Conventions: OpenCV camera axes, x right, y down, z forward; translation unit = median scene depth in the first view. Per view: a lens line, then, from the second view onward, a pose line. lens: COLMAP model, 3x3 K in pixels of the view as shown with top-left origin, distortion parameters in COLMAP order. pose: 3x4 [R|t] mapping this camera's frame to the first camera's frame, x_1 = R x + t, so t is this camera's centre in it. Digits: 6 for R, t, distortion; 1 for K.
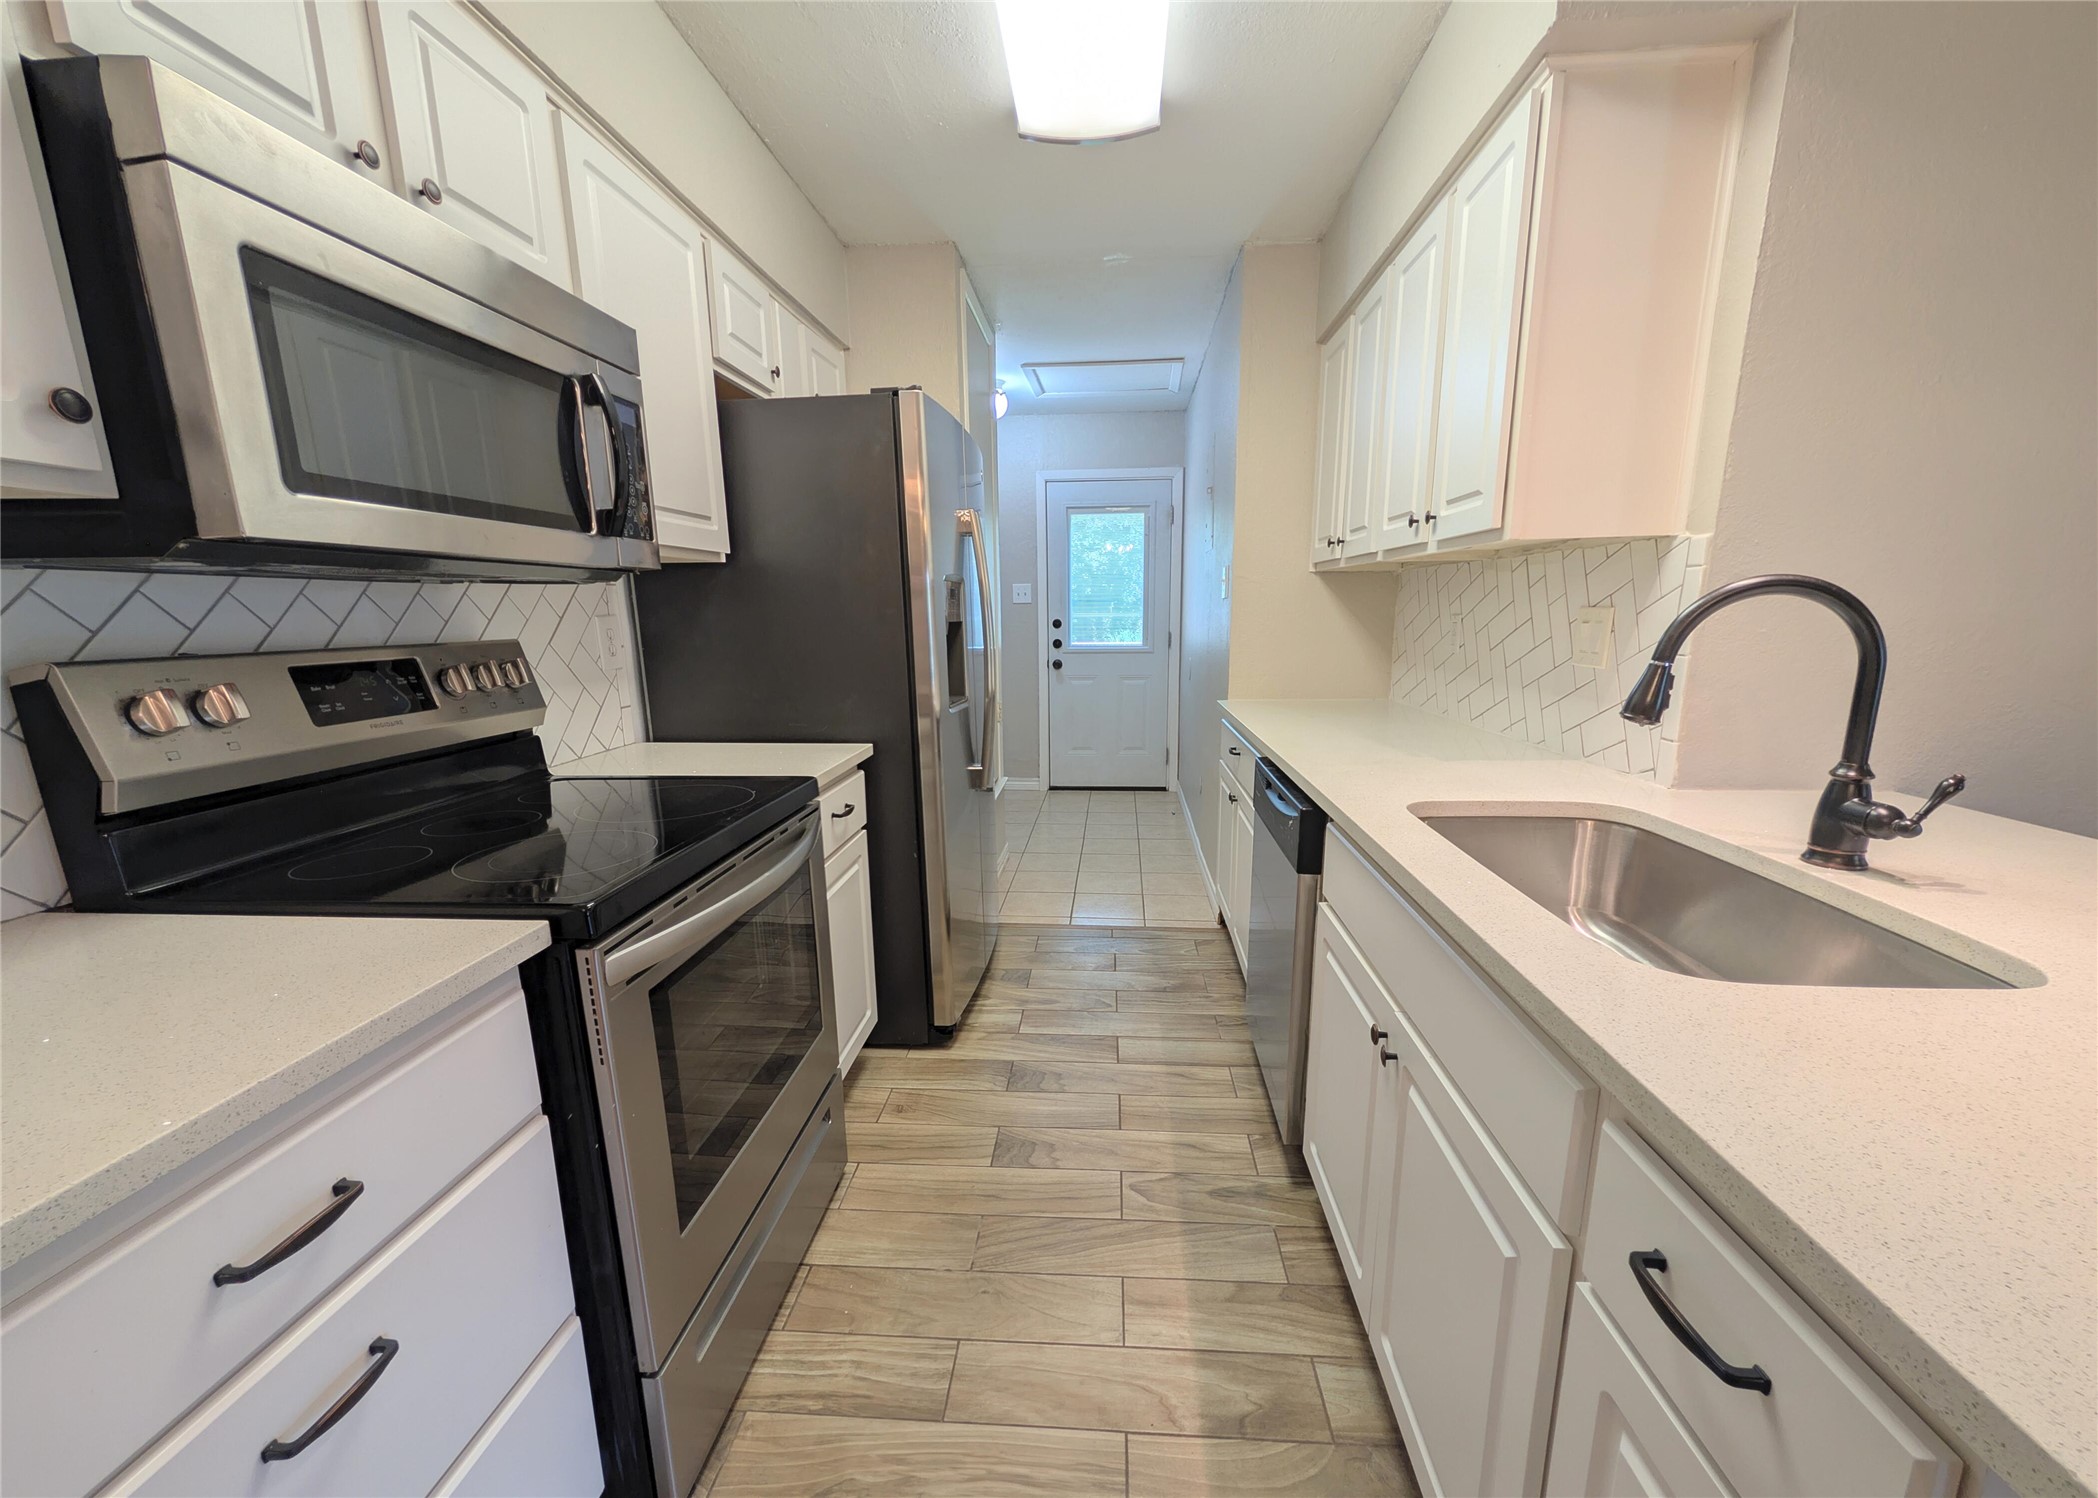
lens RADIAL K [[842.1, 0, 1051.6], [0, 842.1, 793.6], [0, 0, 1]] dist [-0.001320, -0.000067]
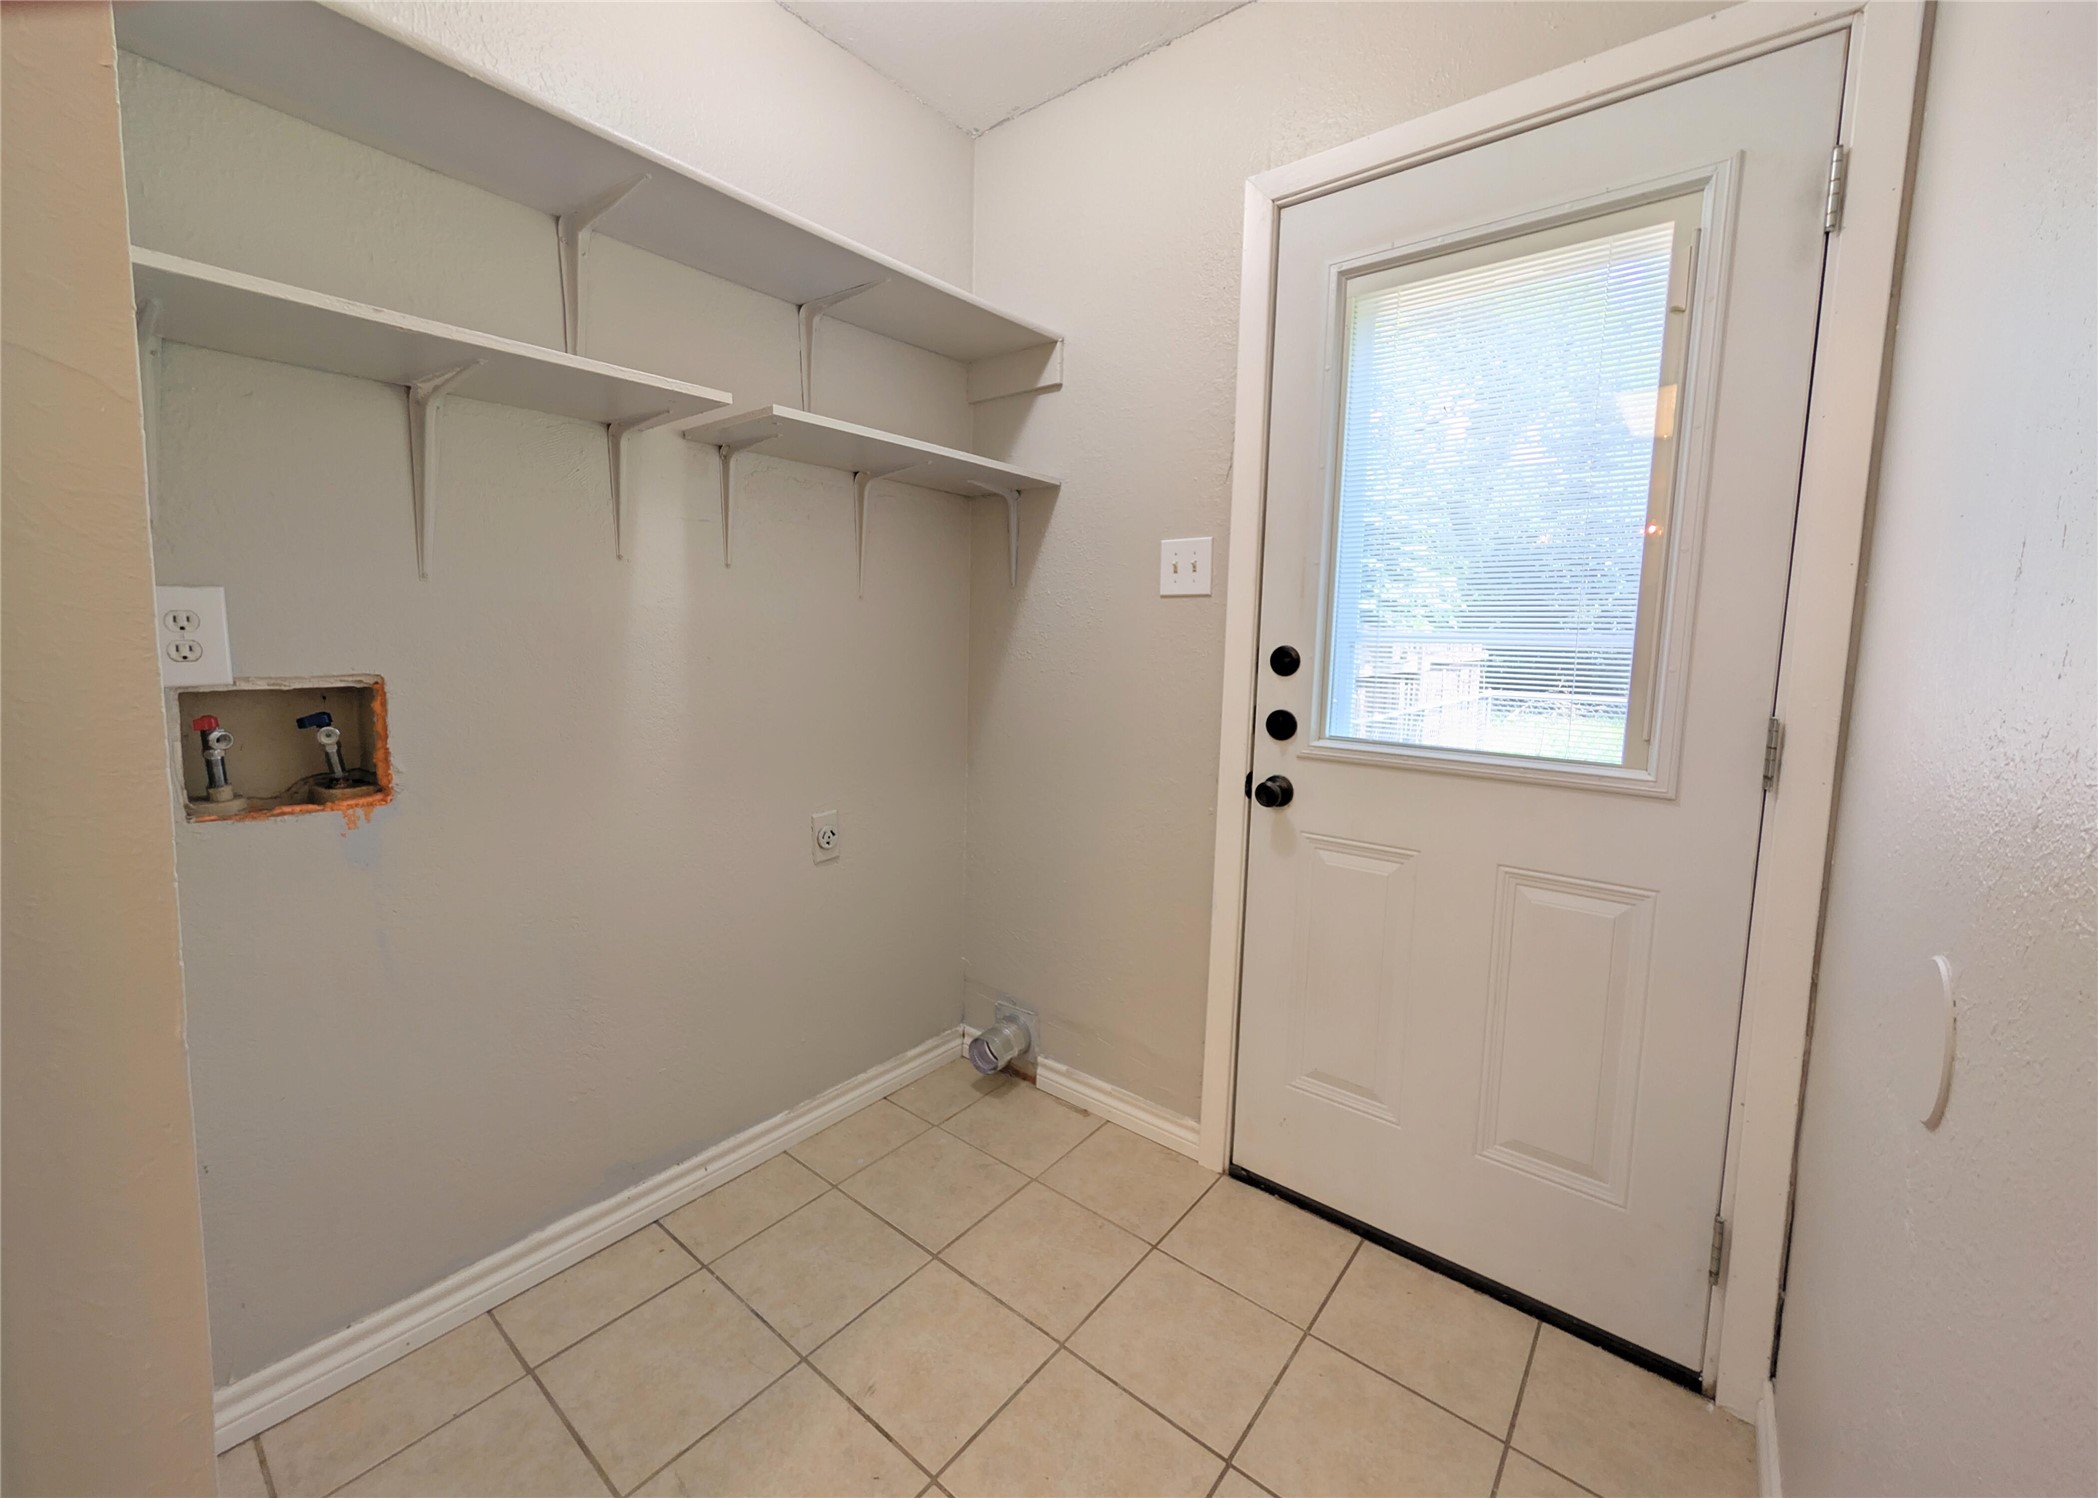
lens RADIAL K [[832.5, 0, 990.9], [0, 832.5, 717.3], [0, 0, 1]] dist [-0.001488, -0.000412]
pose [[0.800966, 0.083028, -0.592925, 0.414136], [-0.154073, 0.985568, -0.070122, -0.579325], [0.578546, 0.147519, 0.802199, 2.808603]]
